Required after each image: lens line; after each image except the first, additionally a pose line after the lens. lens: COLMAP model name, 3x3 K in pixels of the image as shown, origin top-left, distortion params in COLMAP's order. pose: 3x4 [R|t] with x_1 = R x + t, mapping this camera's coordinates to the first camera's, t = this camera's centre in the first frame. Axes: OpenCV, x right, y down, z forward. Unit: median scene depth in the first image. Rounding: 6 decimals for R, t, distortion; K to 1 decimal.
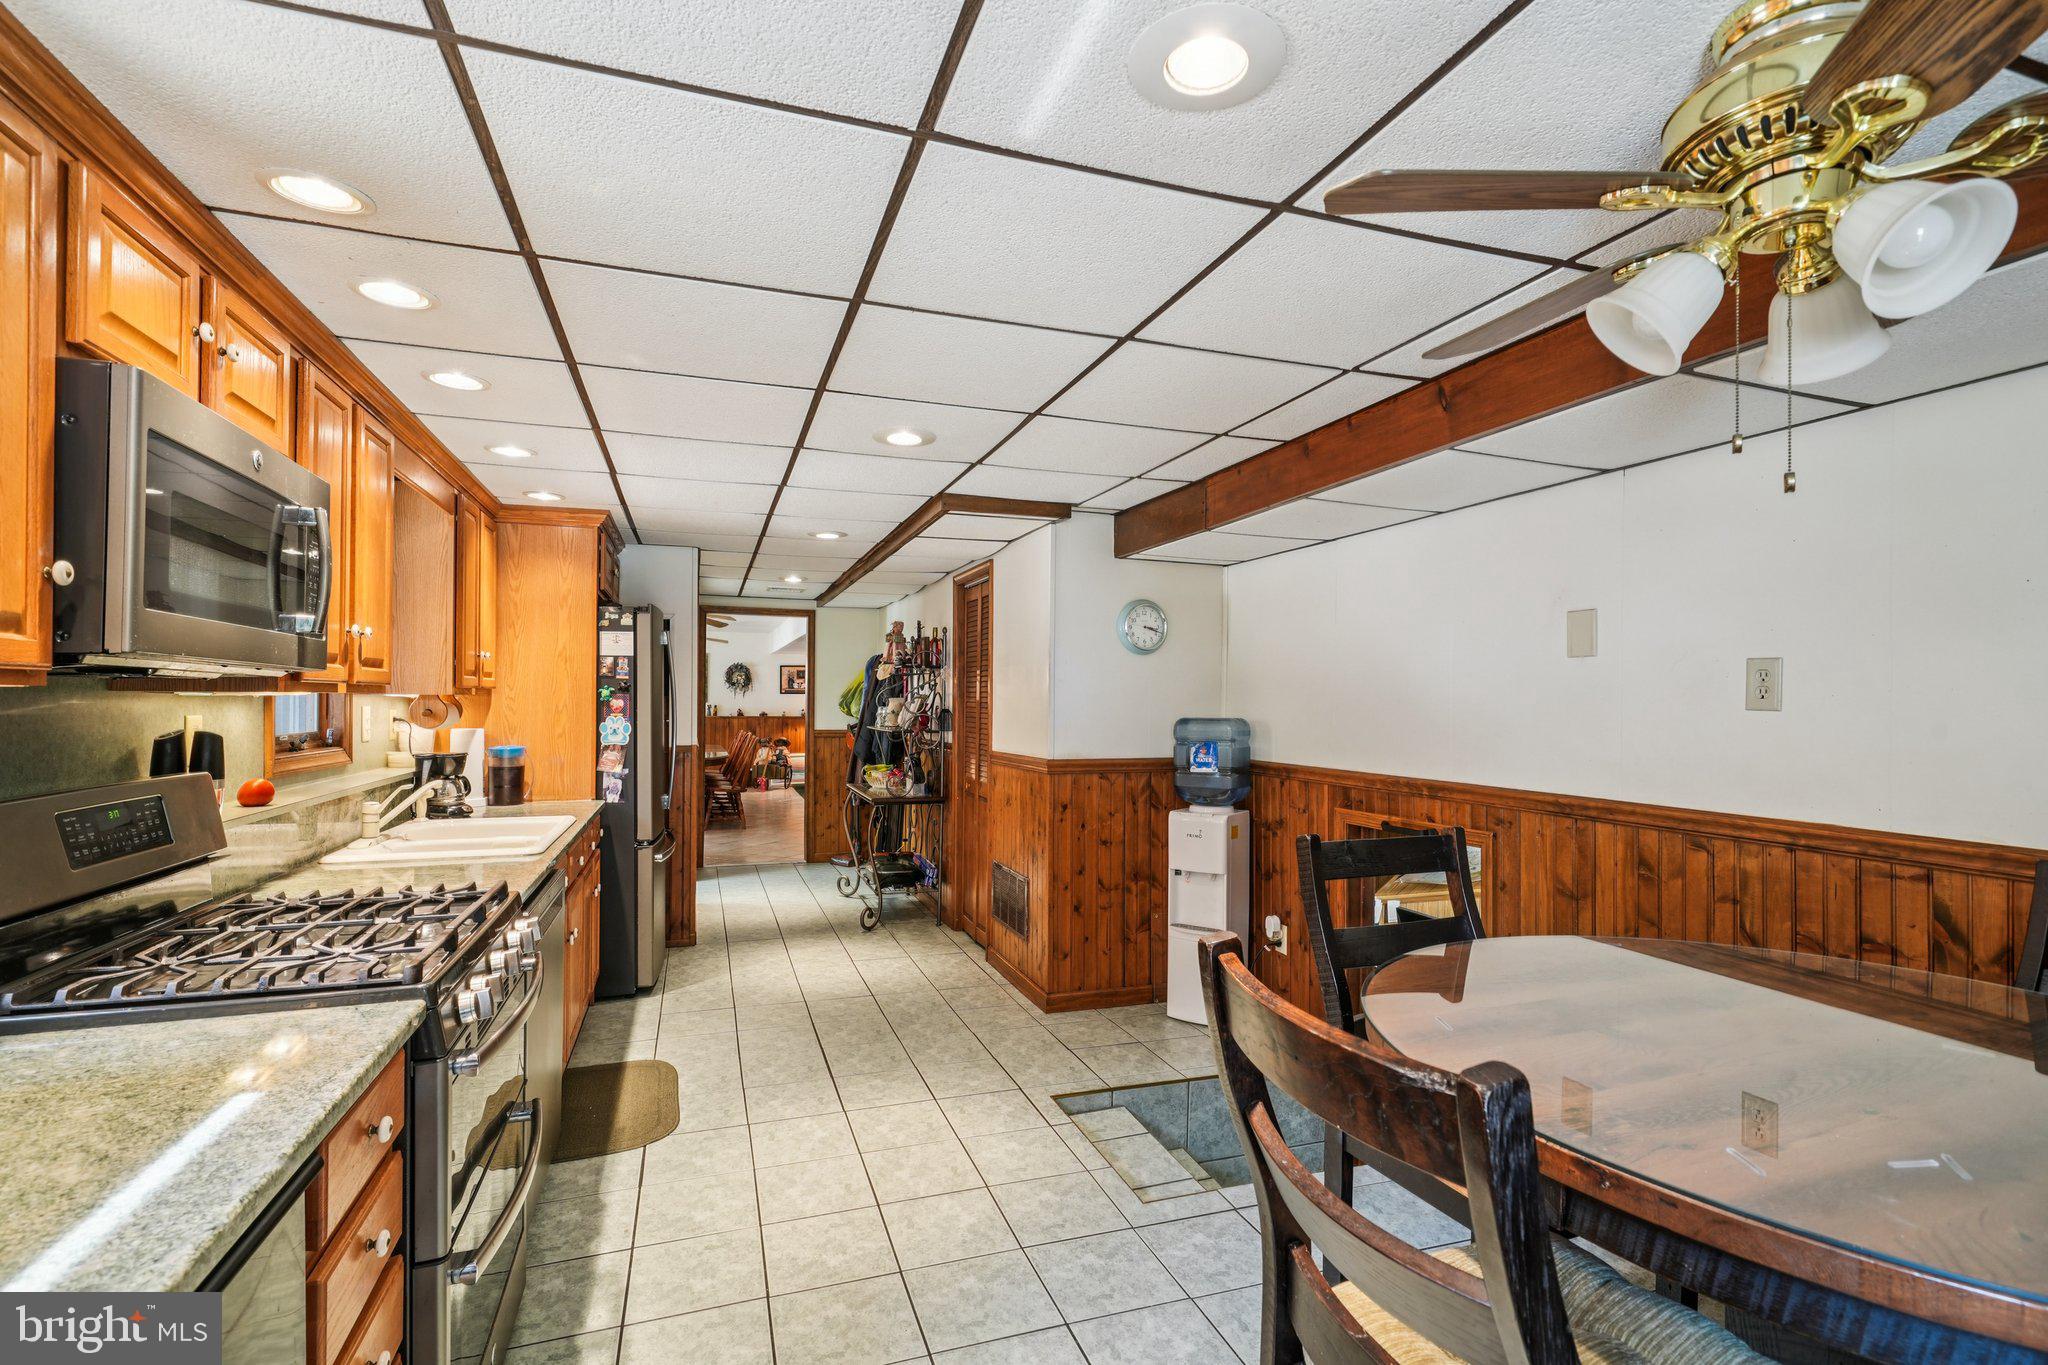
lens RADIAL K [[947.4, 0, 1019.1], [0, 947.4, 695.9], [0, 0, 1]] dist [-0.000615, -0.000139]
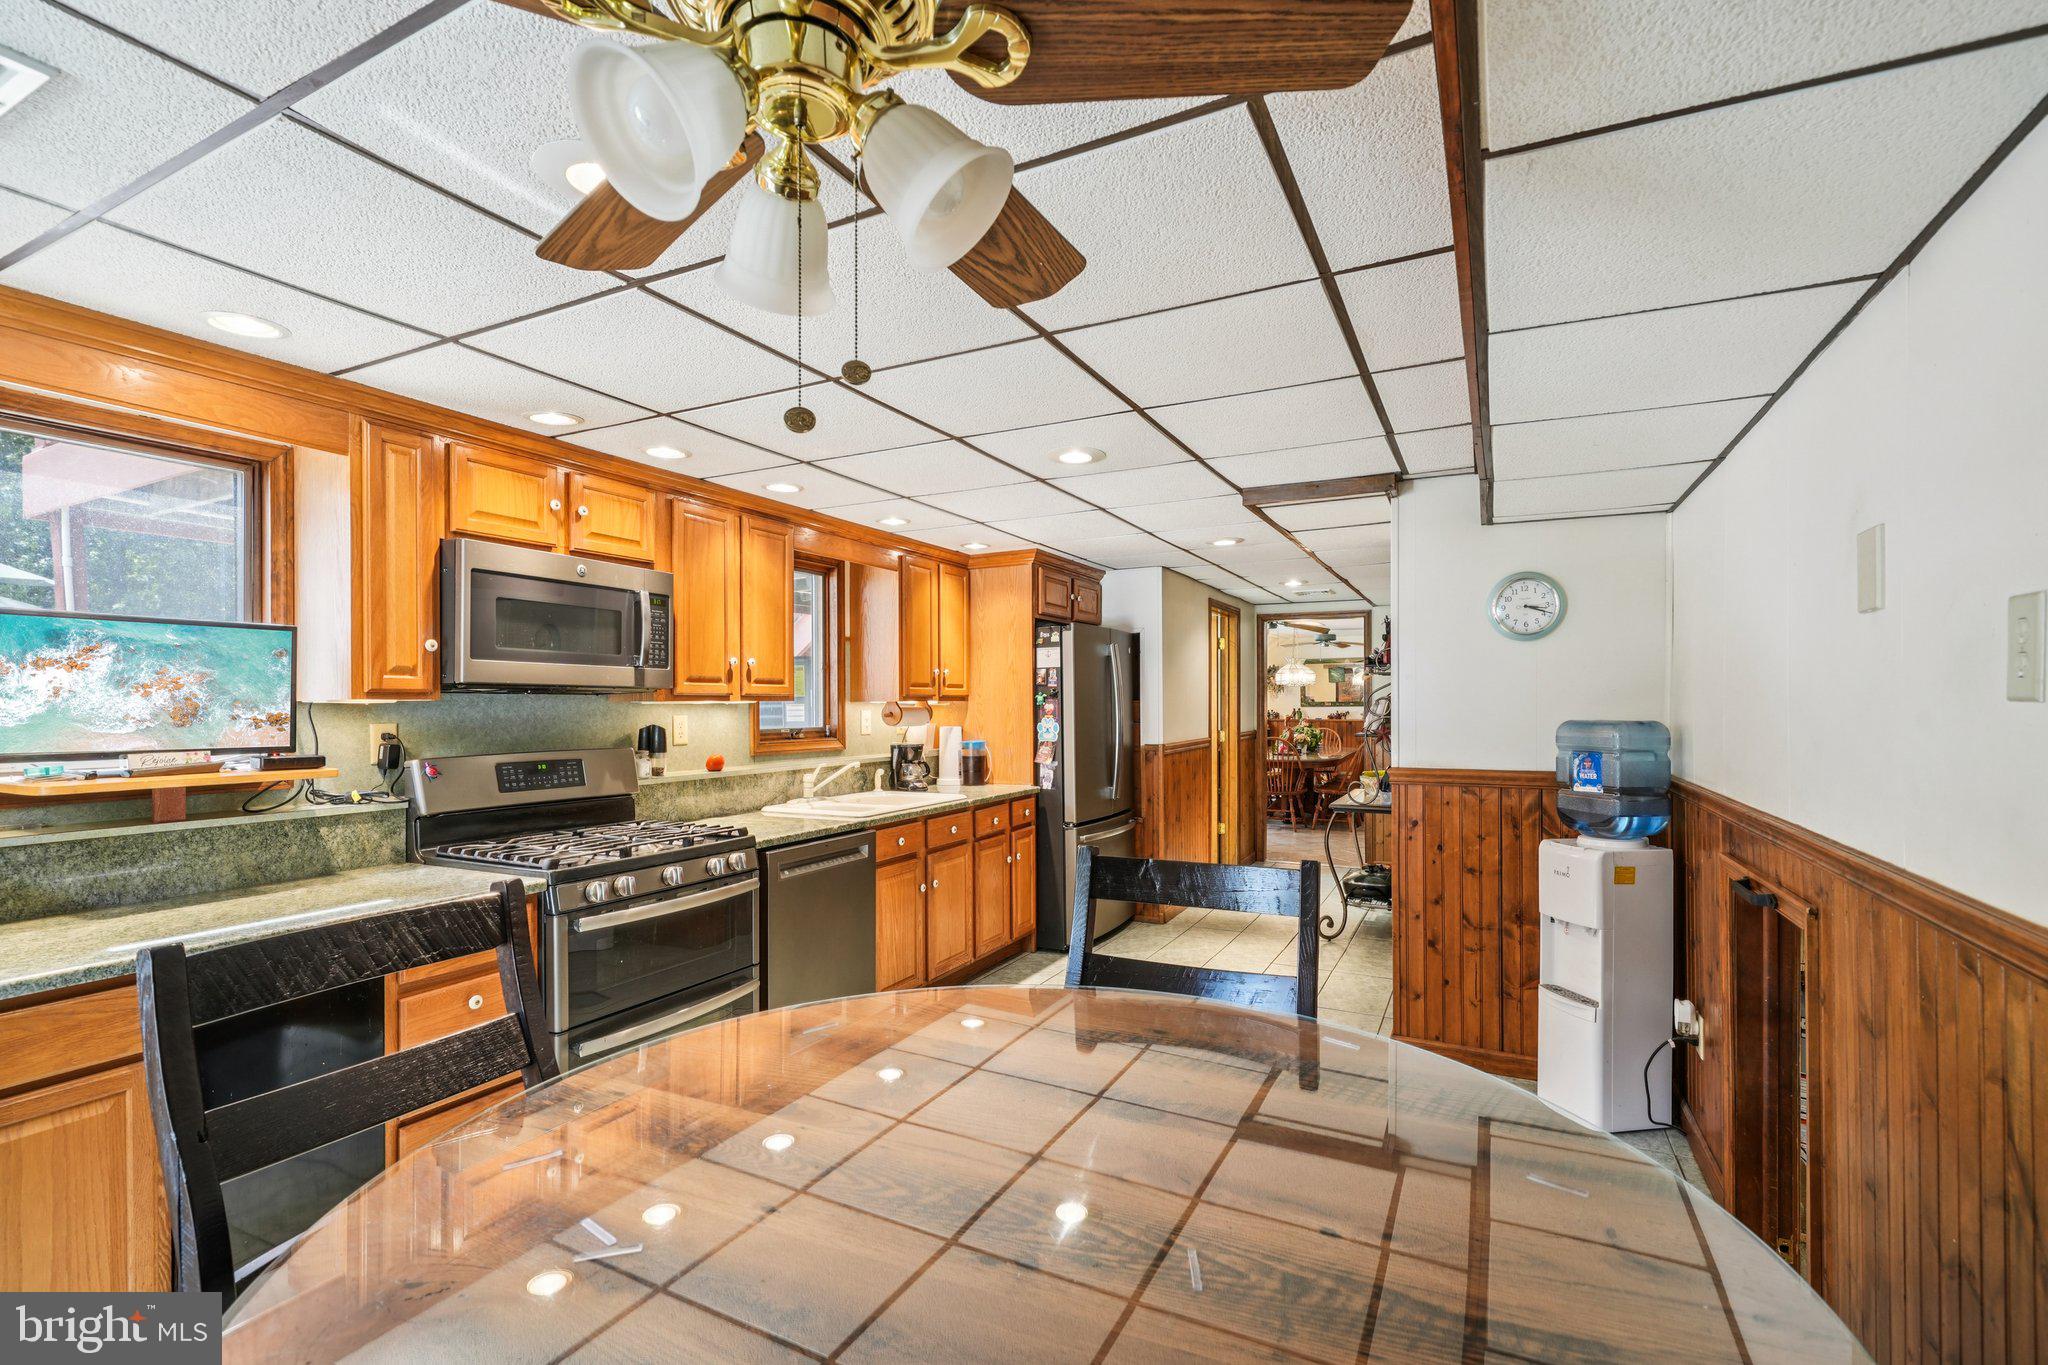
lens RADIAL K [[923.3, 0, 1023.3], [0, 923.3, 702.0], [0, 0, 1]] dist [0.000676, 0.000093]
pose [[0.695264, -0.011384, -0.718664, 0.403419], [0.012996, 0.999910, -0.003266, 0.005020], [0.718637, -0.007069, 0.695349, 0.159095]]
